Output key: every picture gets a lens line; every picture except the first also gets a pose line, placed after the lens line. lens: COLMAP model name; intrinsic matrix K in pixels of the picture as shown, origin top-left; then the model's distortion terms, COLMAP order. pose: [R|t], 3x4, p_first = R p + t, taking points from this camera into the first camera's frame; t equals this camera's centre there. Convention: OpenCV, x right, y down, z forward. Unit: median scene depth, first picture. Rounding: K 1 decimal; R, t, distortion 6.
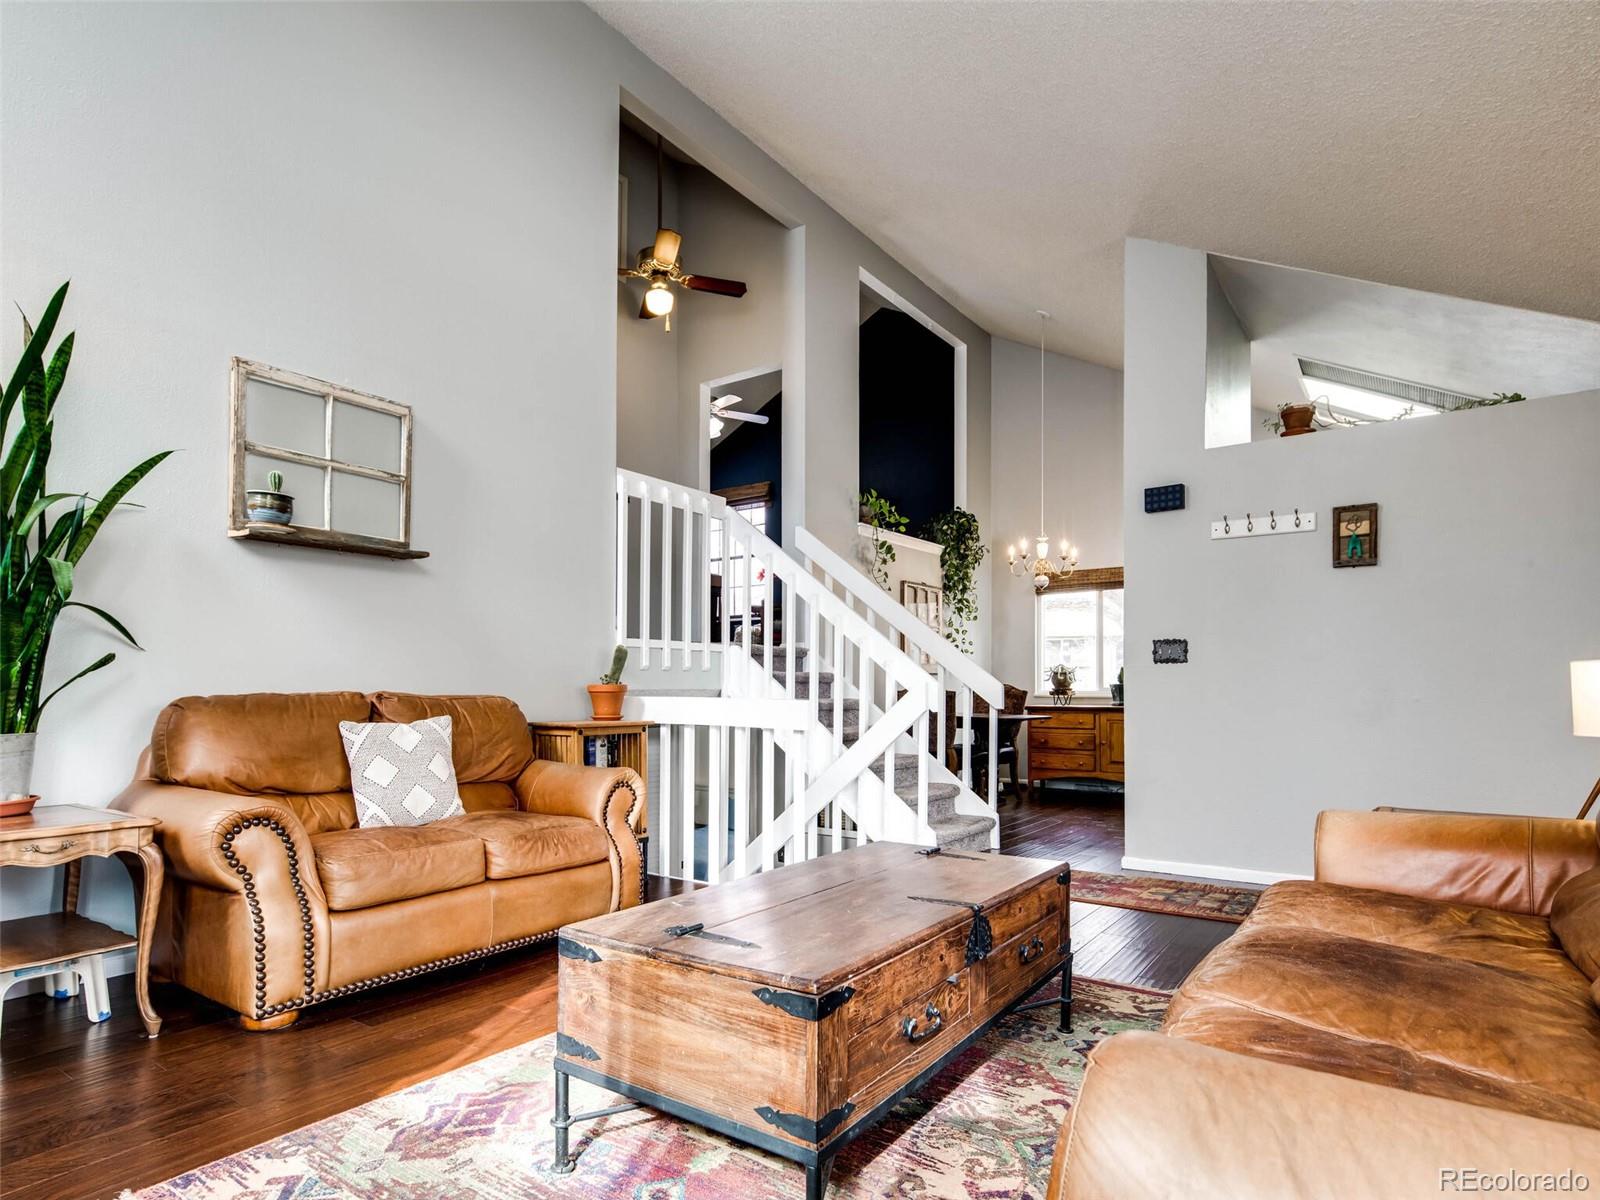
lens RADIAL K [[932.4, 0, 797.3], [0, 932.4, 678.8], [0, 0, 1]] dist [0.004205, -0.000008]
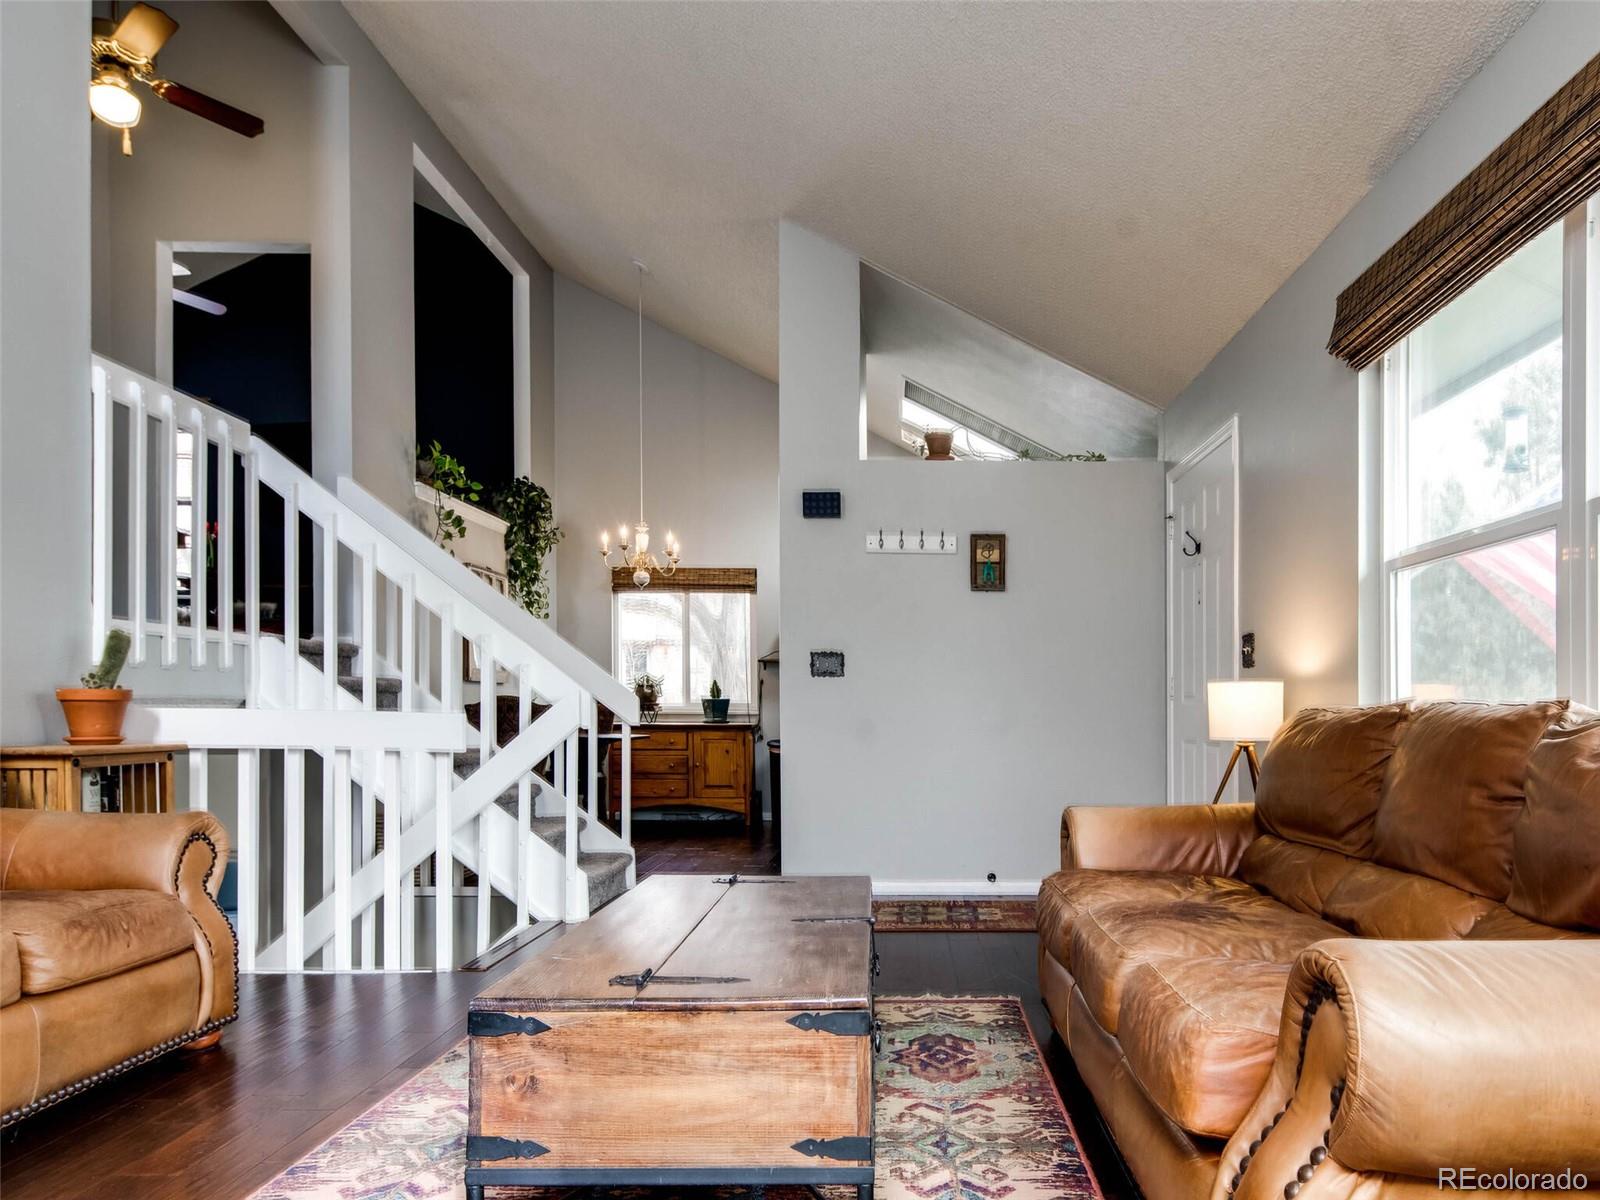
lens RADIAL K [[1259.2, 0, 800.1], [0, 1259.2, 692.5], [0, 0, 1]] dist [-0.002656, 0.005524]
pose [[0.769488, 0.016287, 0.638453, -0.420181], [-0.012900, 0.999867, -0.009960, 0.012190], [-0.638531, -0.000572, 0.769596, 0.017854]]
